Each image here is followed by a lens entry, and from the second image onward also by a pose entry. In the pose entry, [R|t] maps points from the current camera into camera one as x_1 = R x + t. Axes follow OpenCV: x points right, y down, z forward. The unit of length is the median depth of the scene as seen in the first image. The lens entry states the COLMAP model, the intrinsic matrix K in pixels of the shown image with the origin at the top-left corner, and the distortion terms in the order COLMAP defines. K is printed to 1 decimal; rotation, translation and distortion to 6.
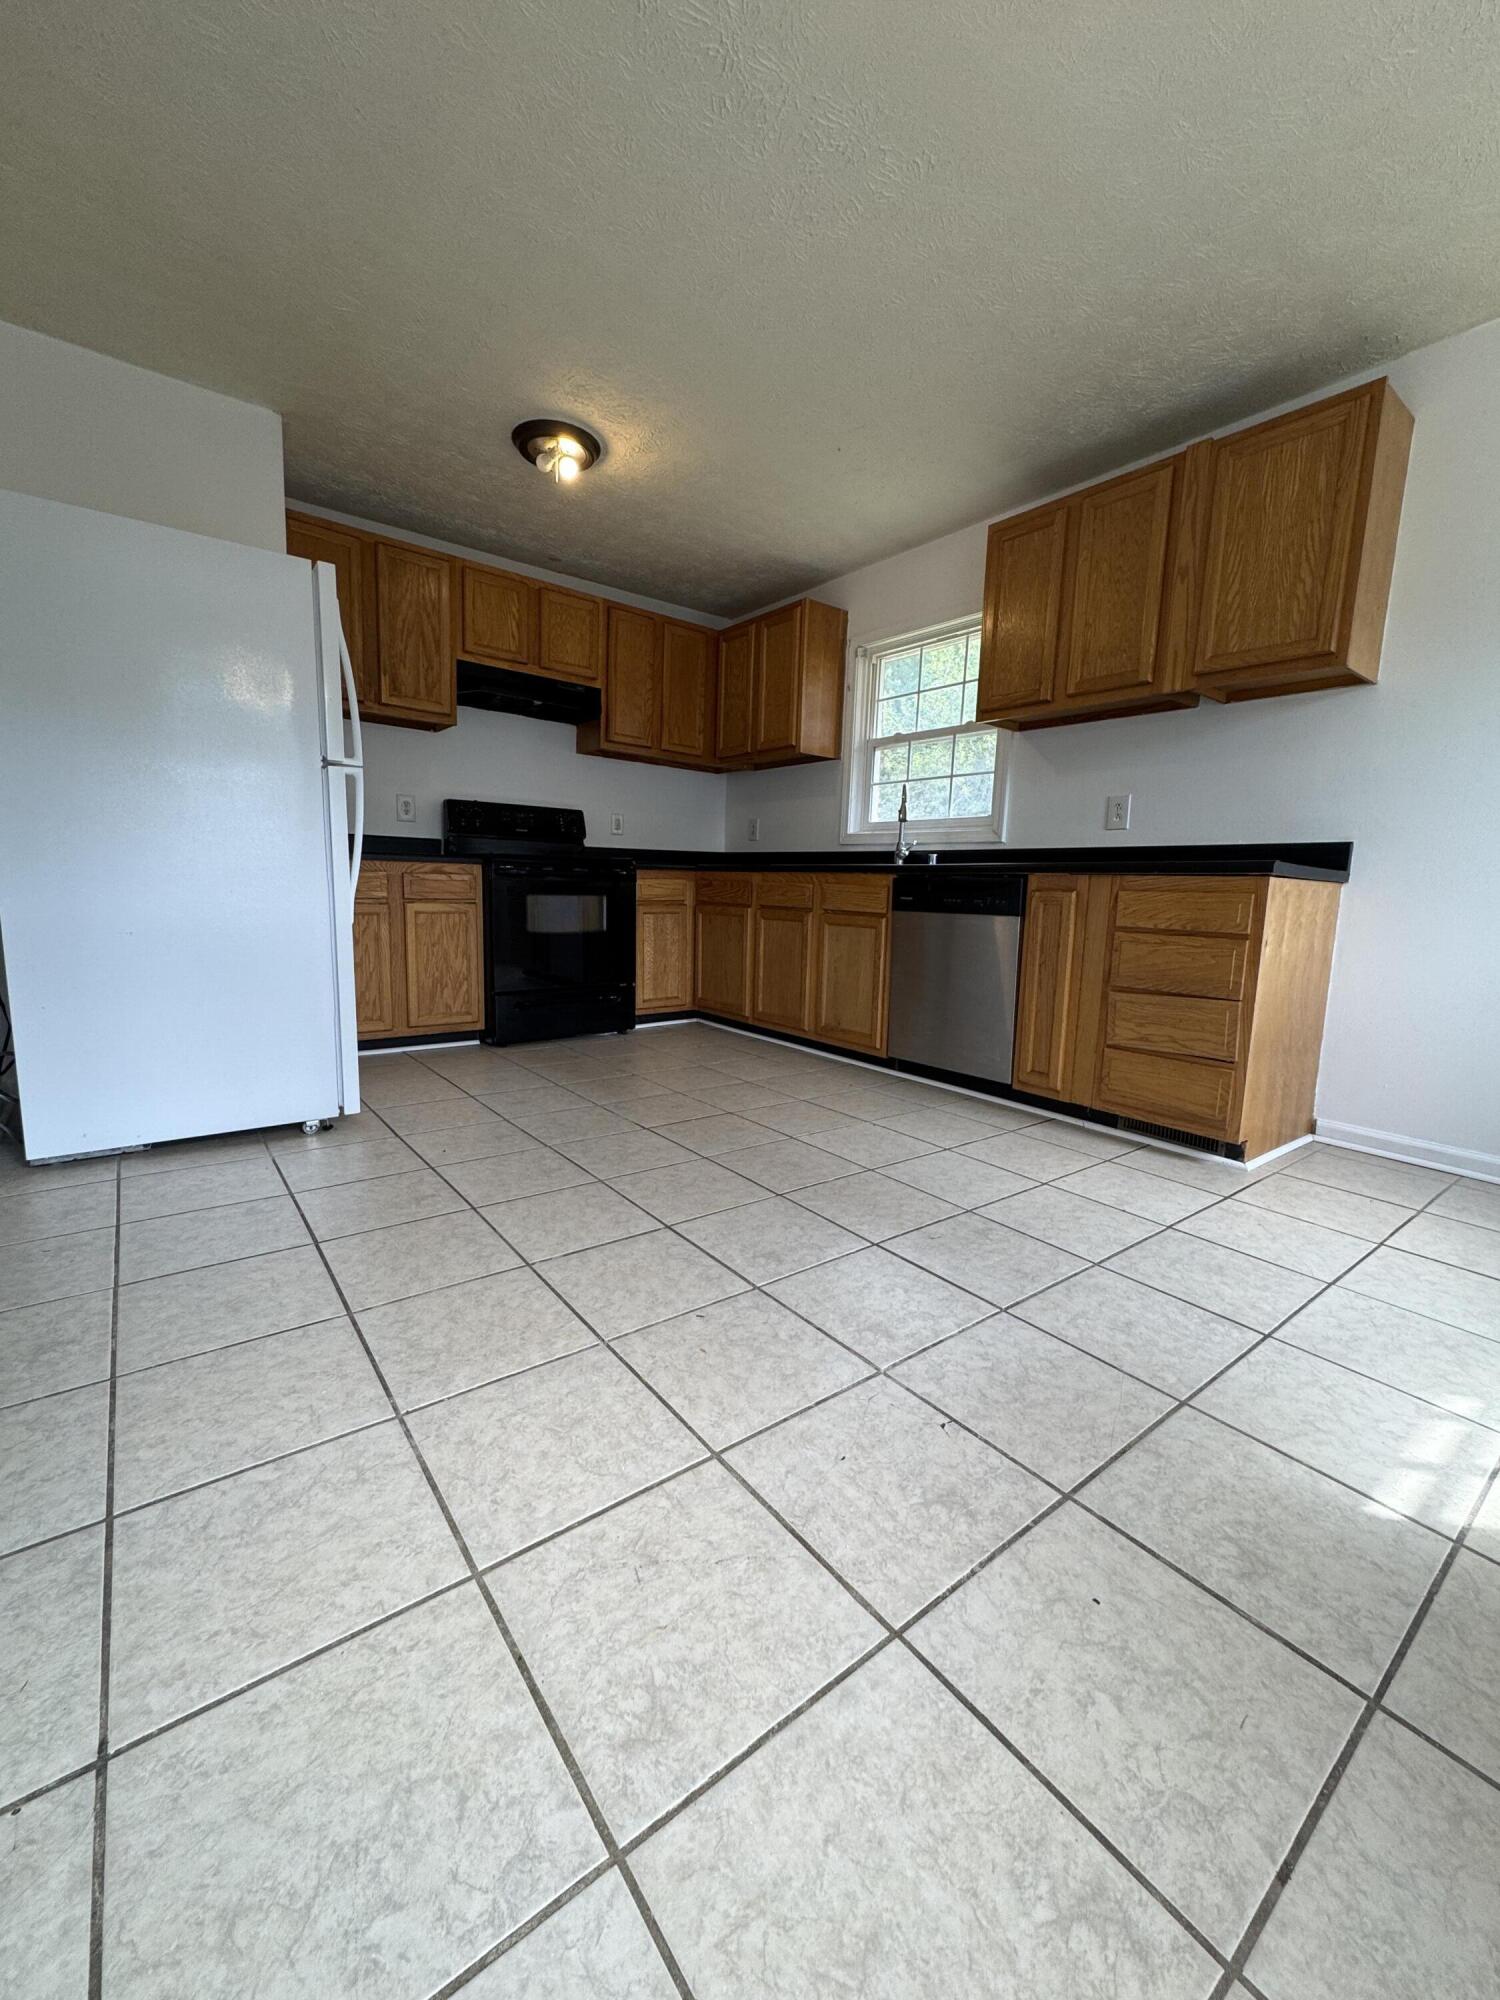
lens RADIAL K [[802.3, 0, 750.0], [0, 802.3, 997.2], [0, 0, 1]] dist [-0.003071, 0.000509]
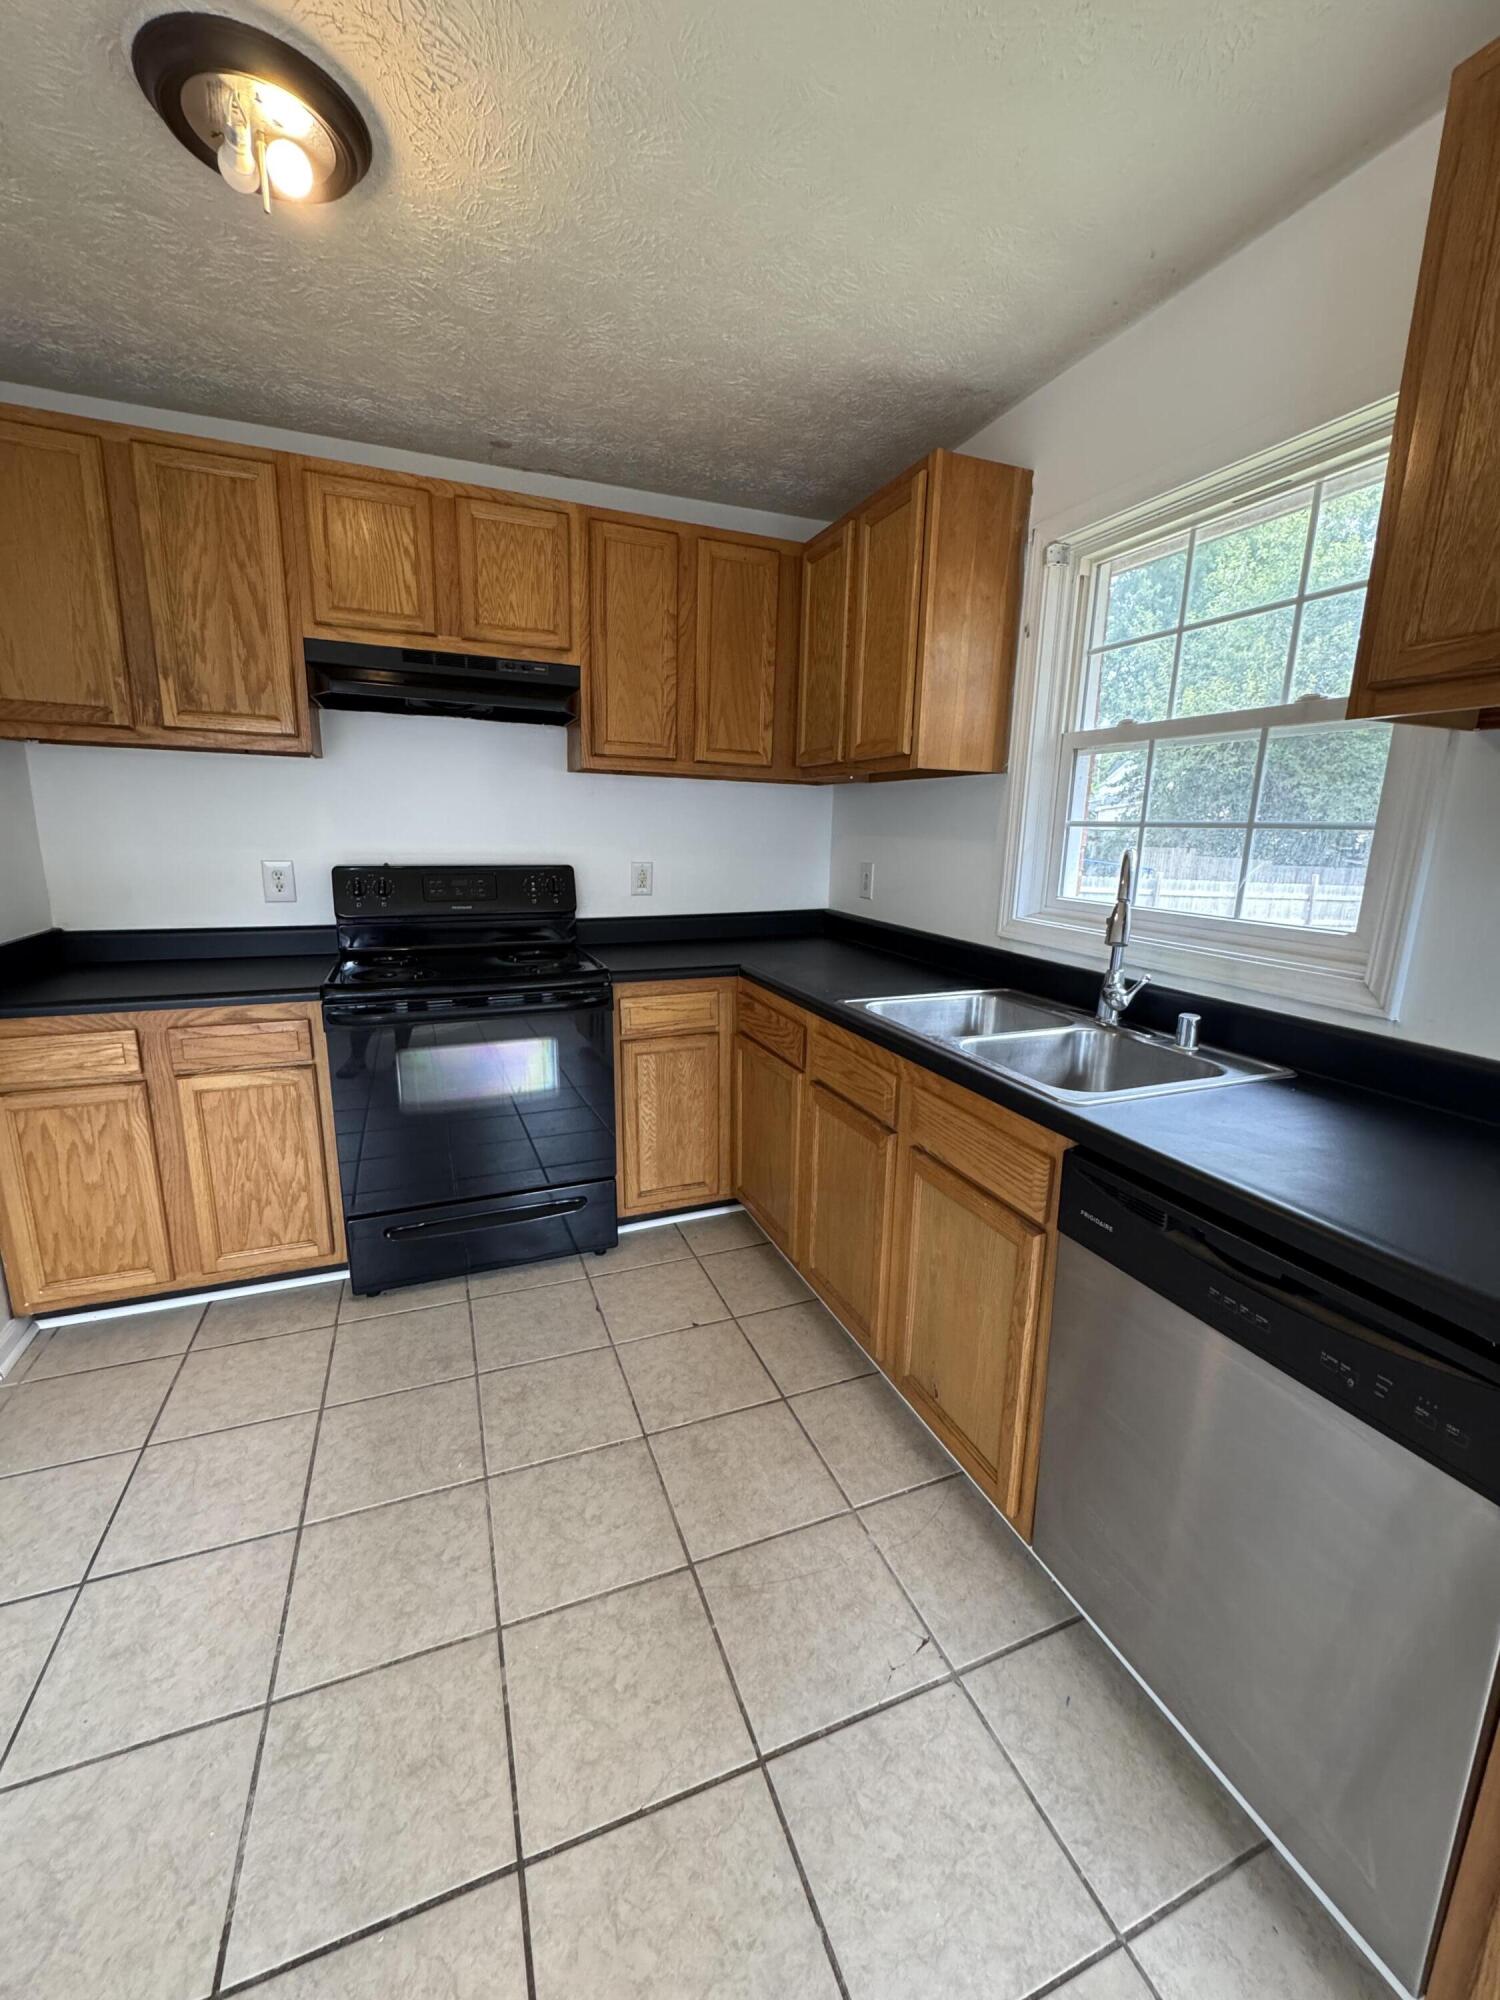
lens RADIAL K [[802.3, 0, 750.0], [0, 802.3, 997.2], [0, 0, 1]] dist [-0.003071, 0.000509]
pose [[0.960136, 0.045362, -0.275828, 0.107577], [-0.028305, 0.997450, 0.065511, -0.189999], [0.278097, -0.055092, 0.958972, 0.471085]]
